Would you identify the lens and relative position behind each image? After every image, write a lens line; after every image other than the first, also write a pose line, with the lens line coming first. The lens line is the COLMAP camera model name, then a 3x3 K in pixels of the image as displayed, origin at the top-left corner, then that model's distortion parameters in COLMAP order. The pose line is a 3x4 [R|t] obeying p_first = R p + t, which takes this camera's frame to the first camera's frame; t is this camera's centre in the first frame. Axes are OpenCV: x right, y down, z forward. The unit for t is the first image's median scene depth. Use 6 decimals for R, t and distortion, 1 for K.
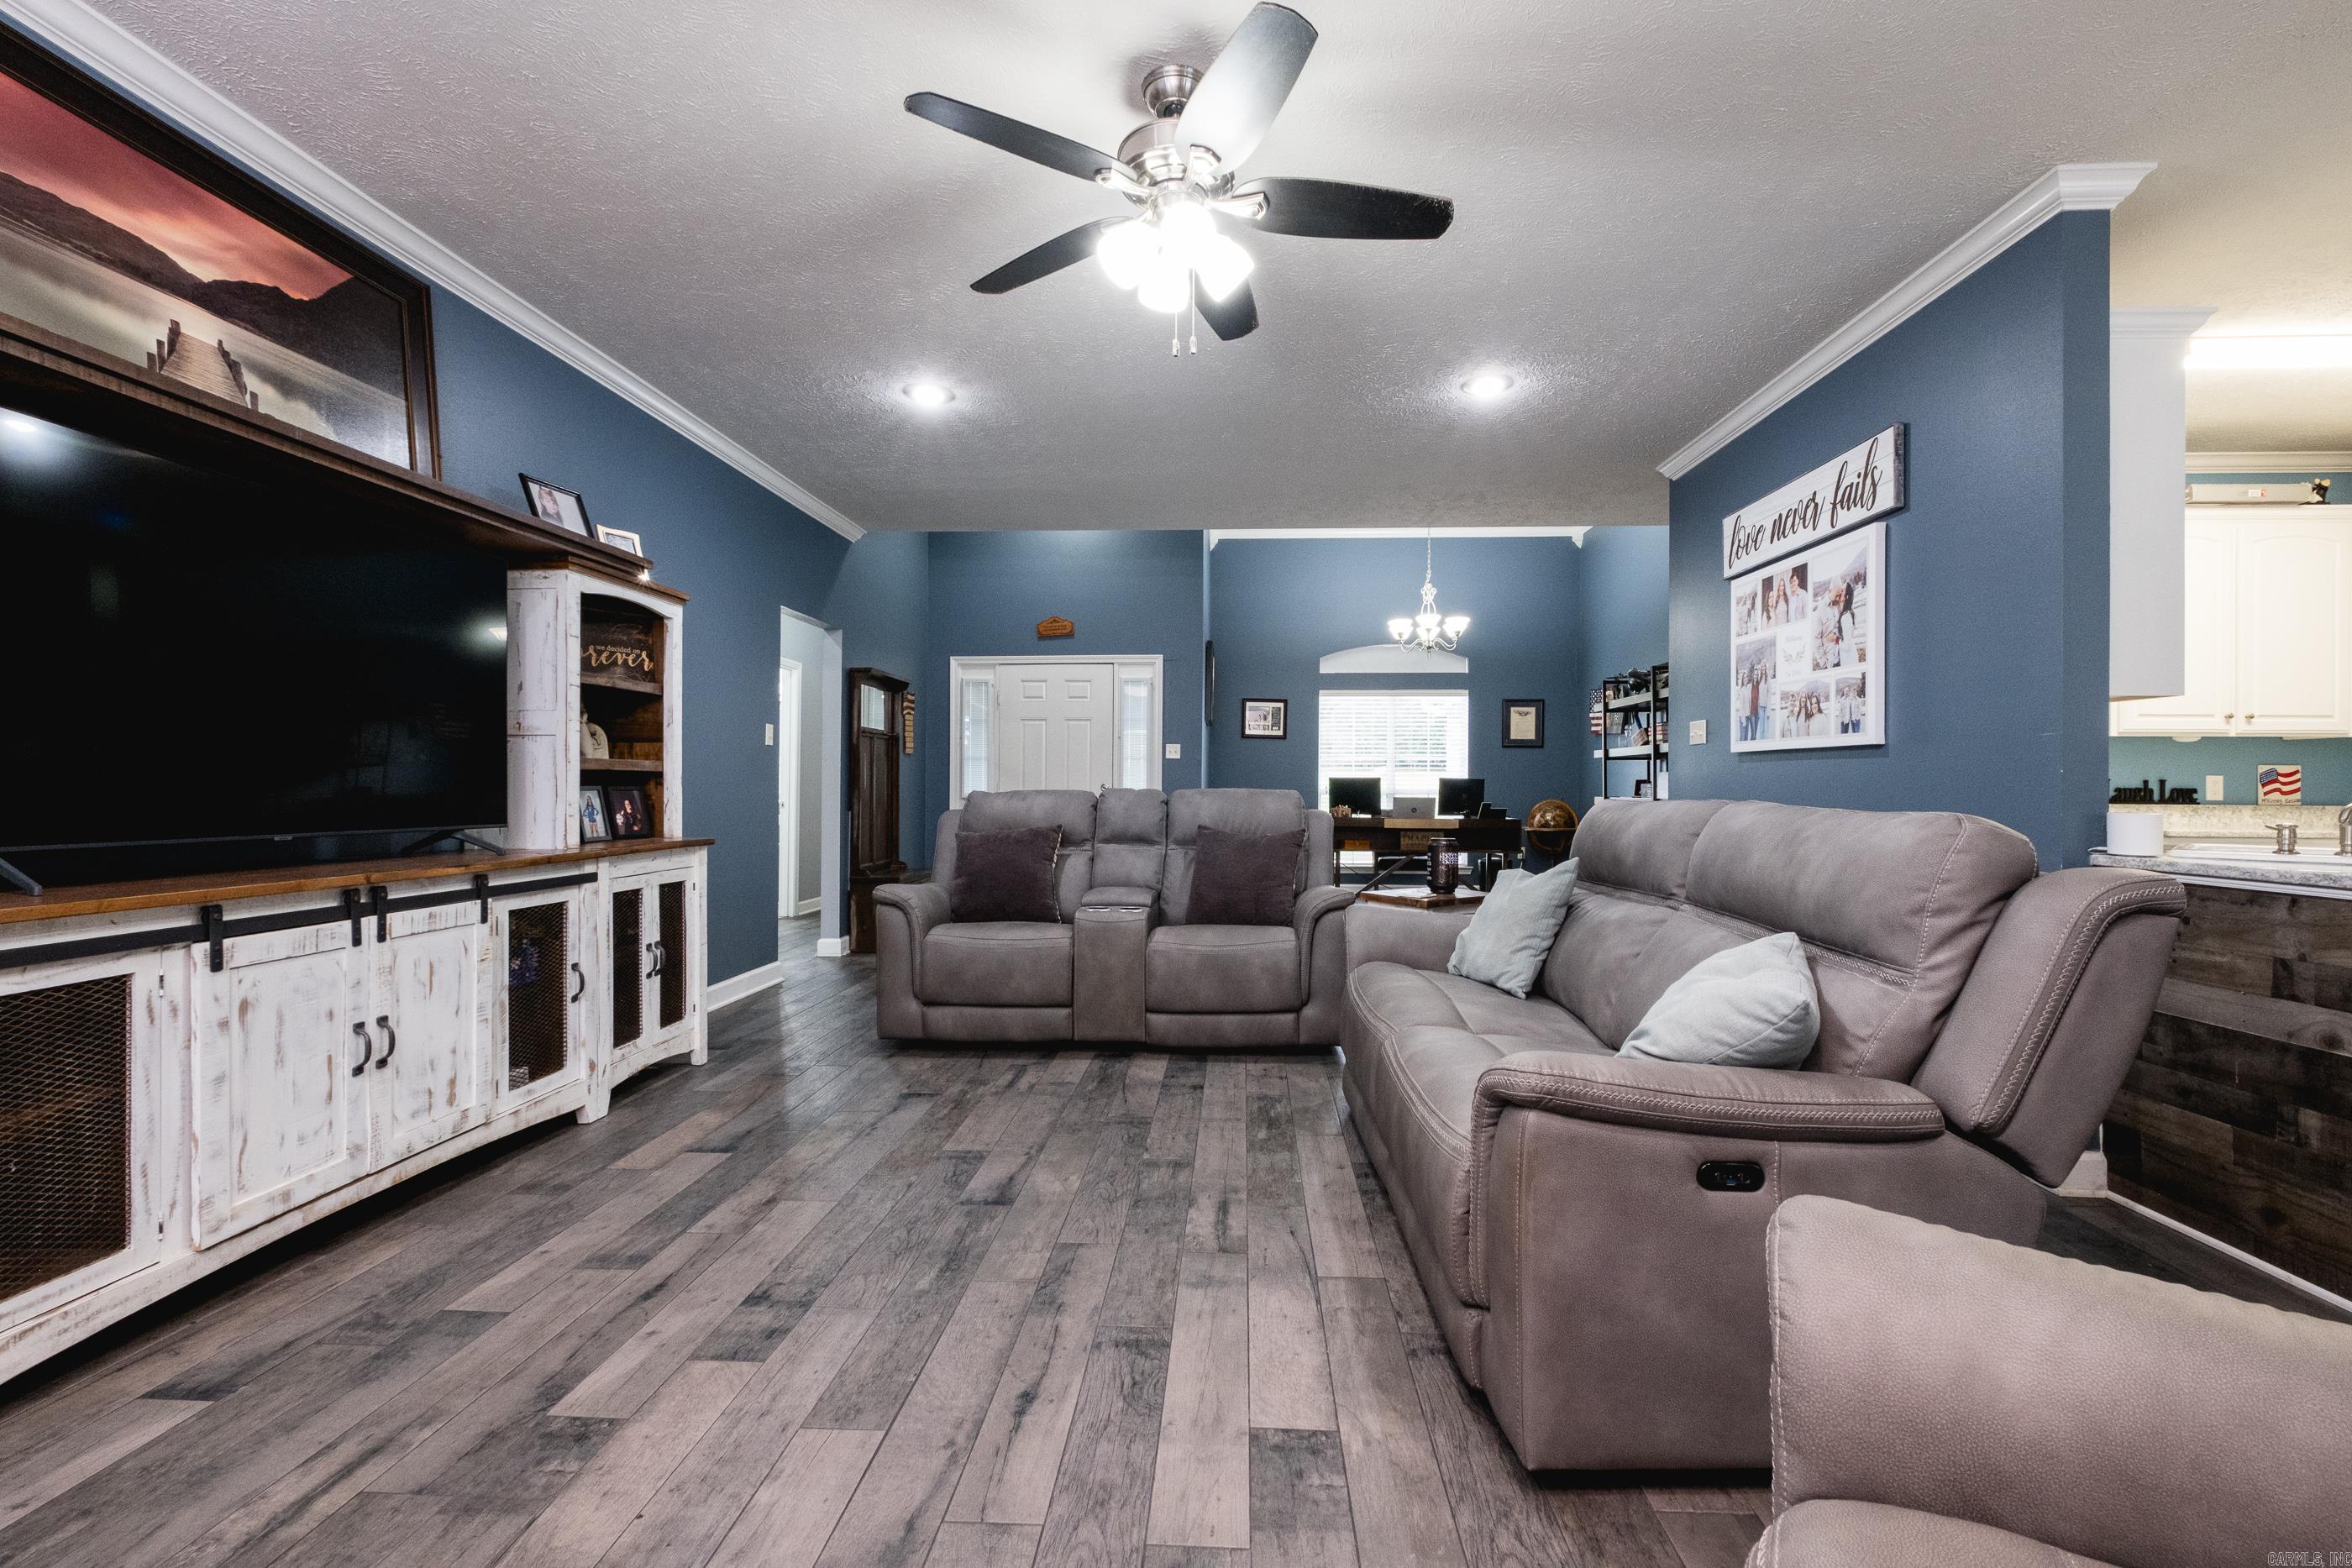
lens RADIAL K [[1003.1, 0, 1191.0], [0, 1003.1, 784.2], [0, 0, 1]] dist [0.009435, -0.006766]
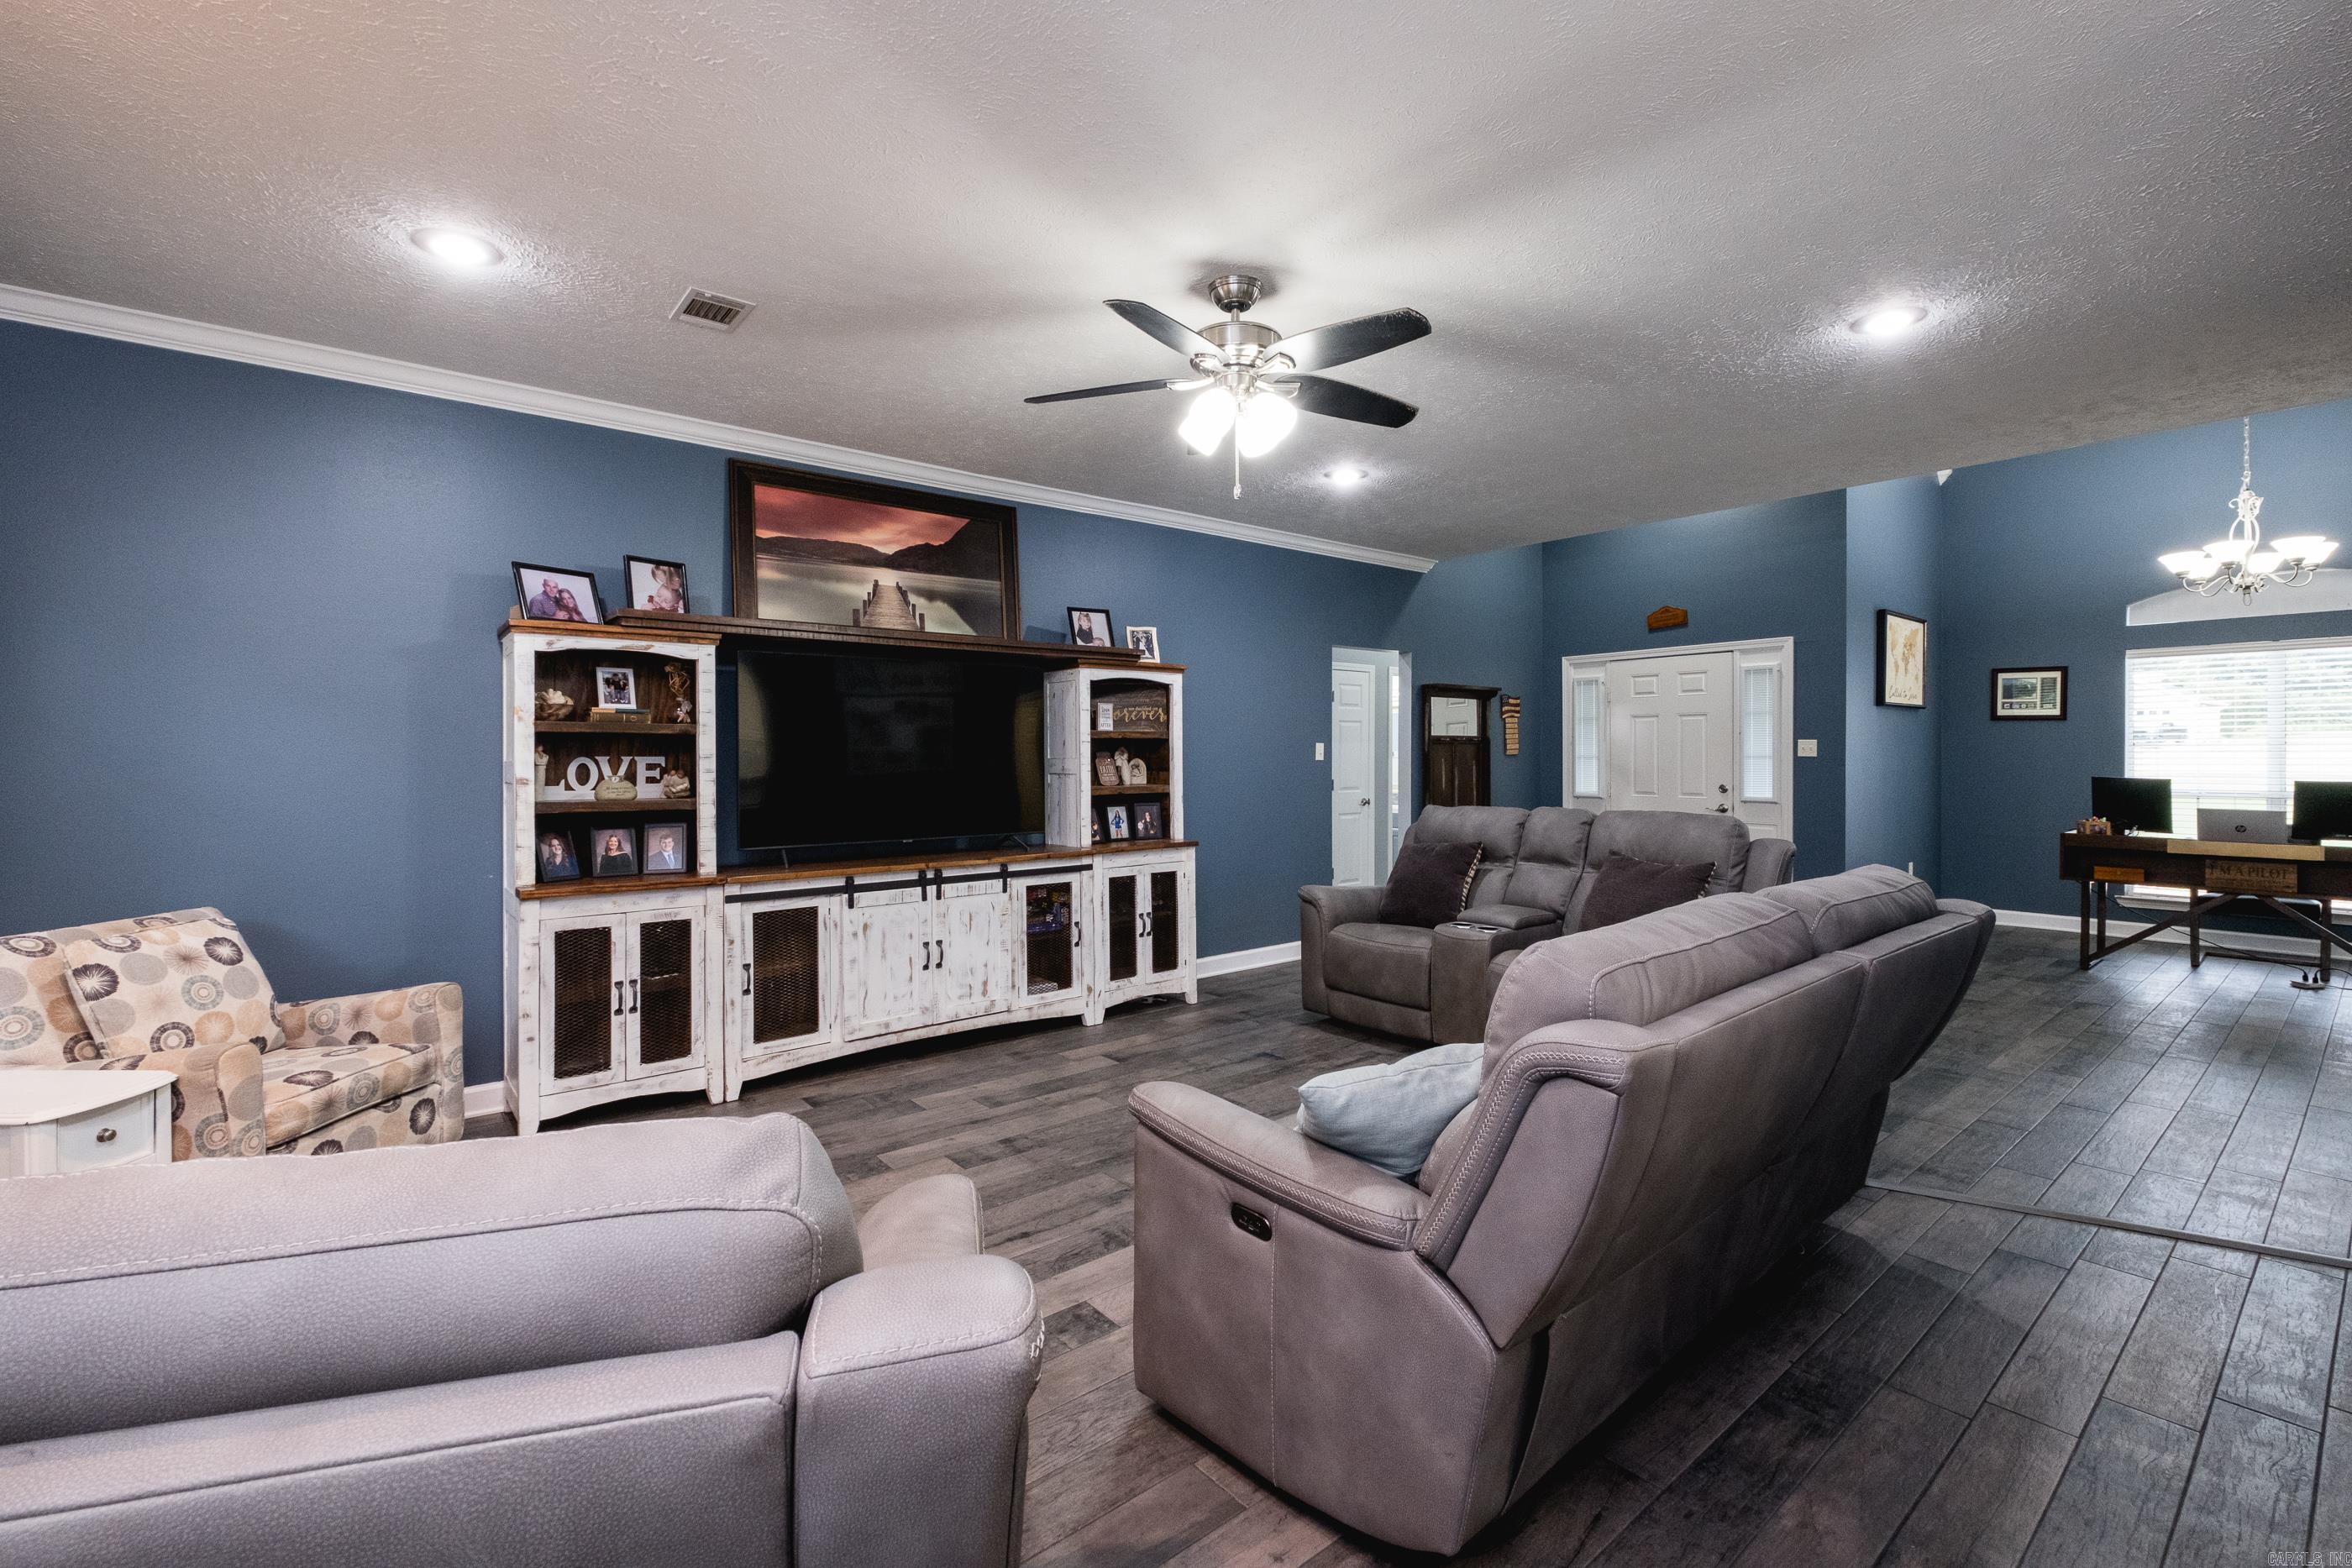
lens RADIAL K [[1006.5, 0, 1184.7], [0, 1006.5, 759.5], [0, 0, 1]] dist [0.003389, -0.000071]
pose [[0.676659, -0.003939, -0.736286, 0.632657], [0.008770, 0.999958, 0.002710, -0.074290], [0.736244, -0.008291, 0.676665, 0.065839]]
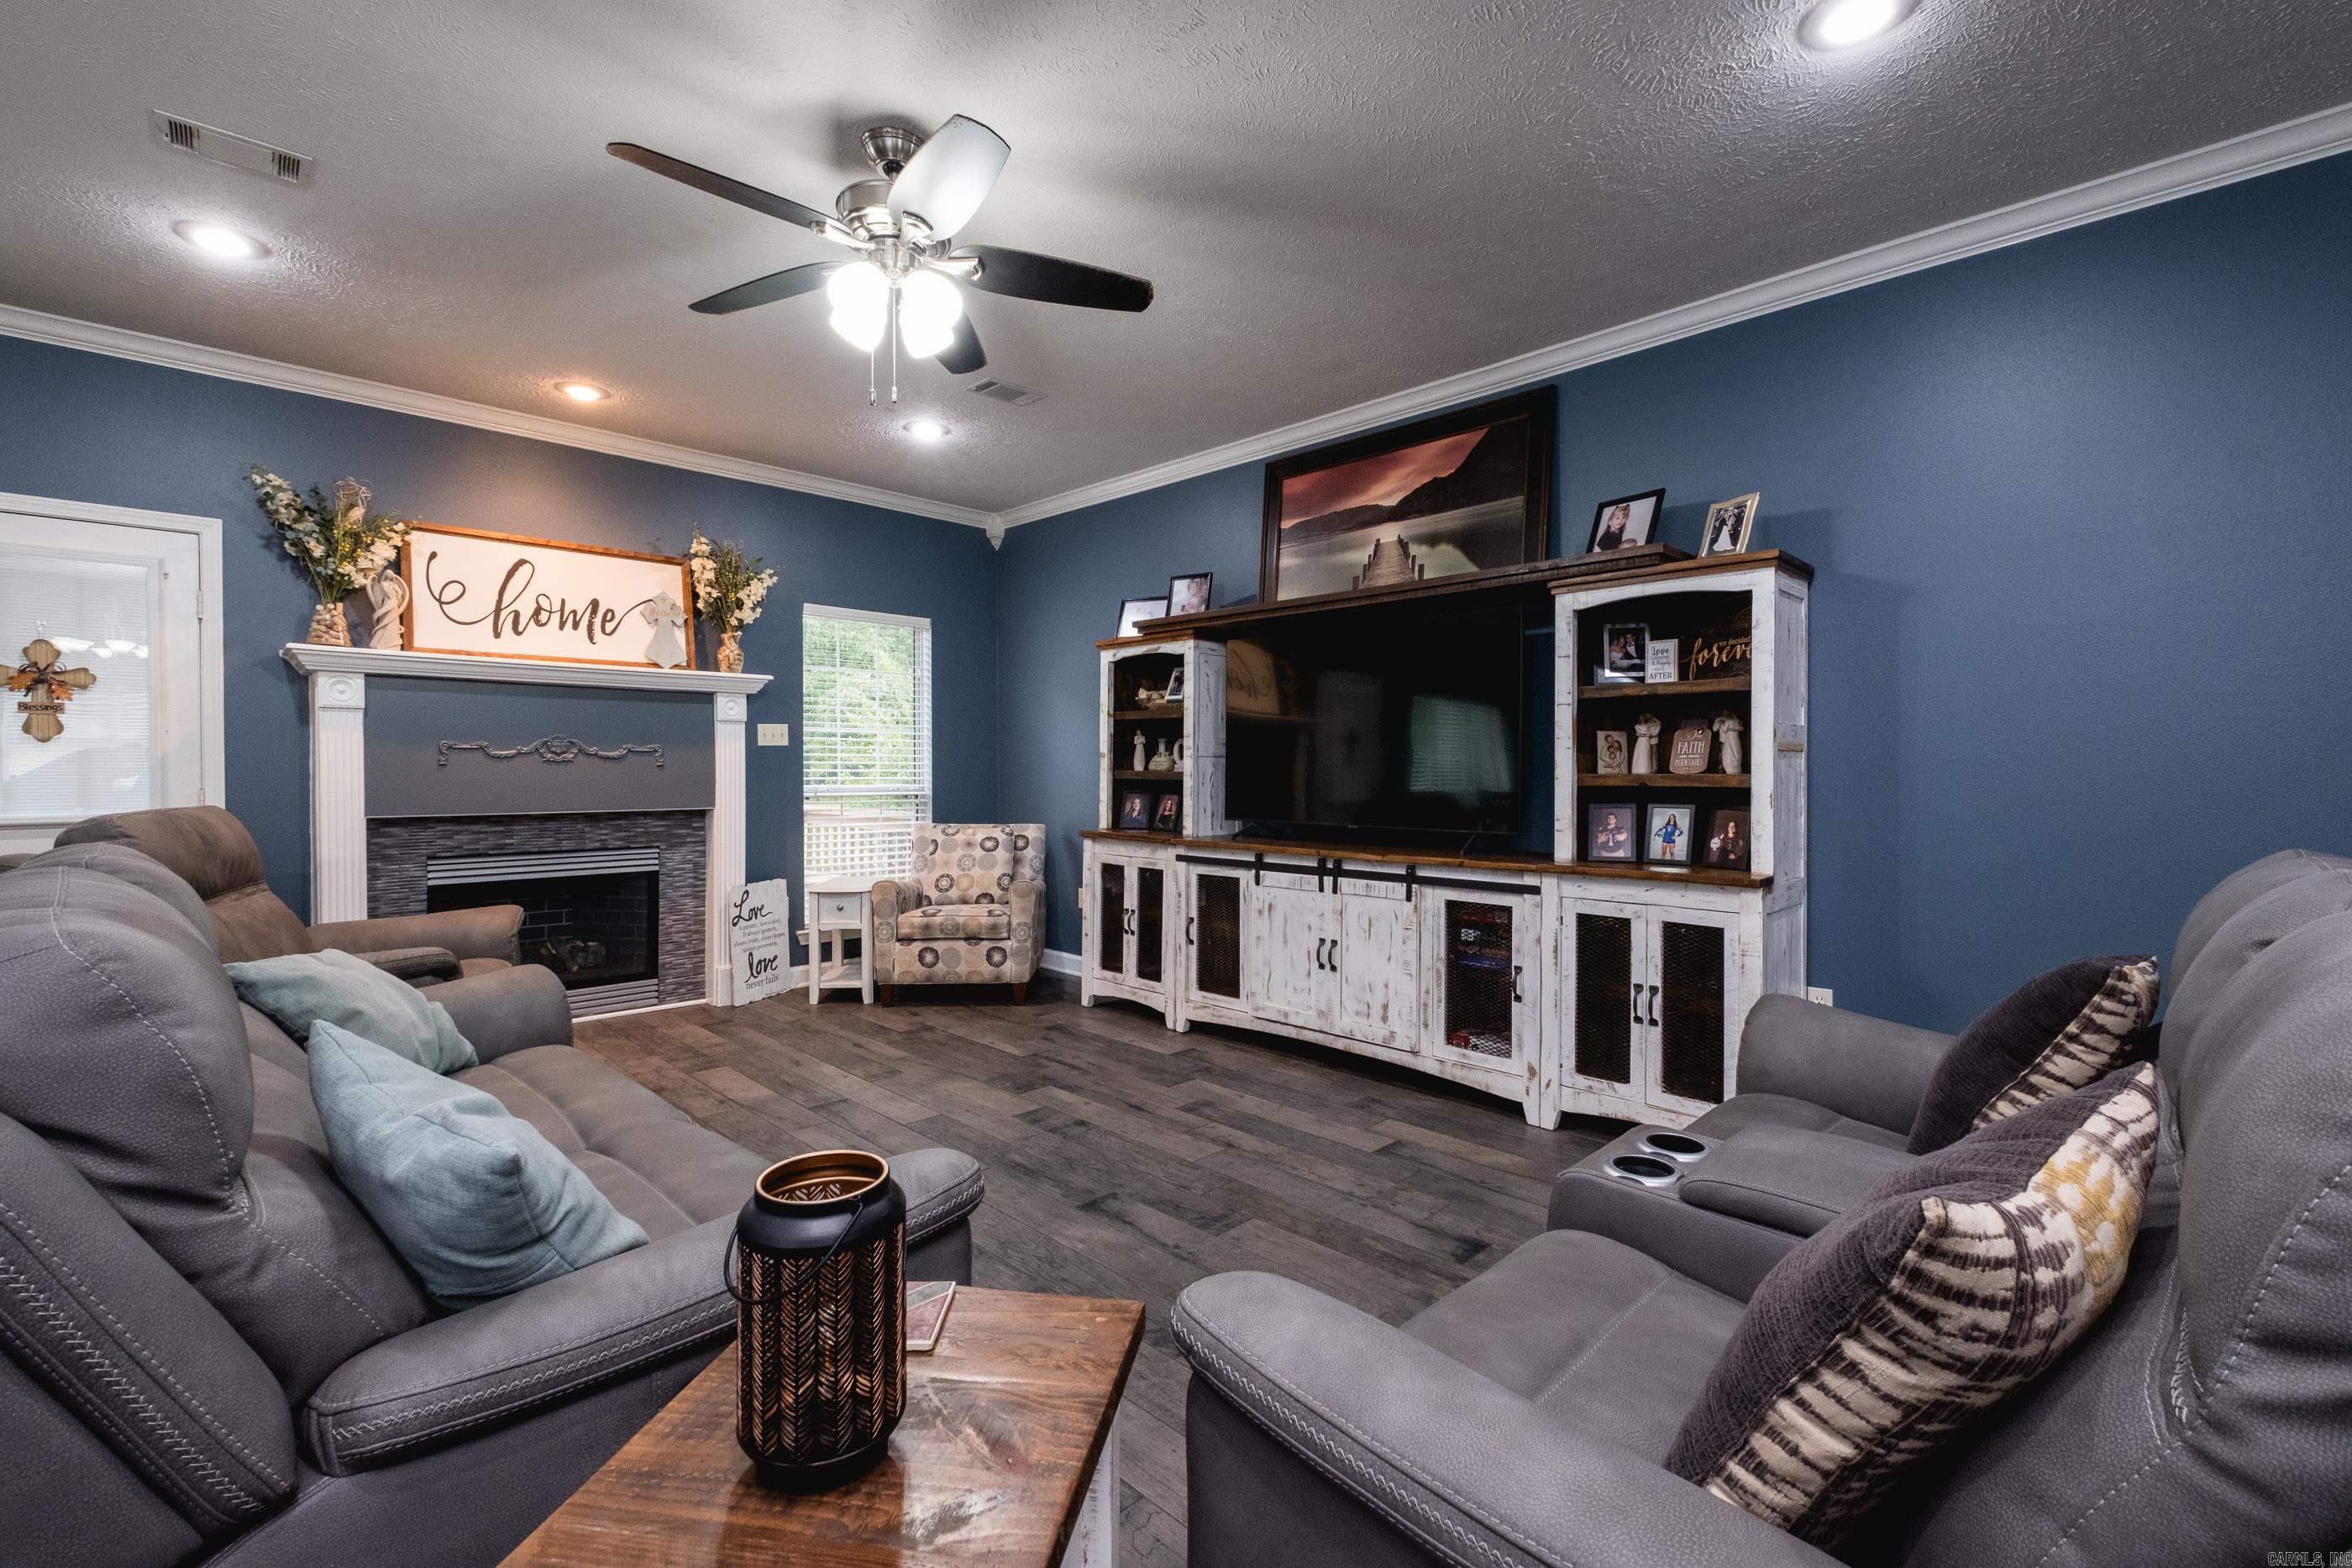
lens RADIAL K [[1026.0, 0, 1196.1], [0, 1026.0, 777.1], [0, 0, 1]] dist [0.000345, -0.000117]
pose [[-0.669930, 0.002098, -0.742422, 0.420298], [-0.001955, 0.999988, 0.004591, -0.028025], [0.742422, 0.004527, -0.669917, 1.435161]]
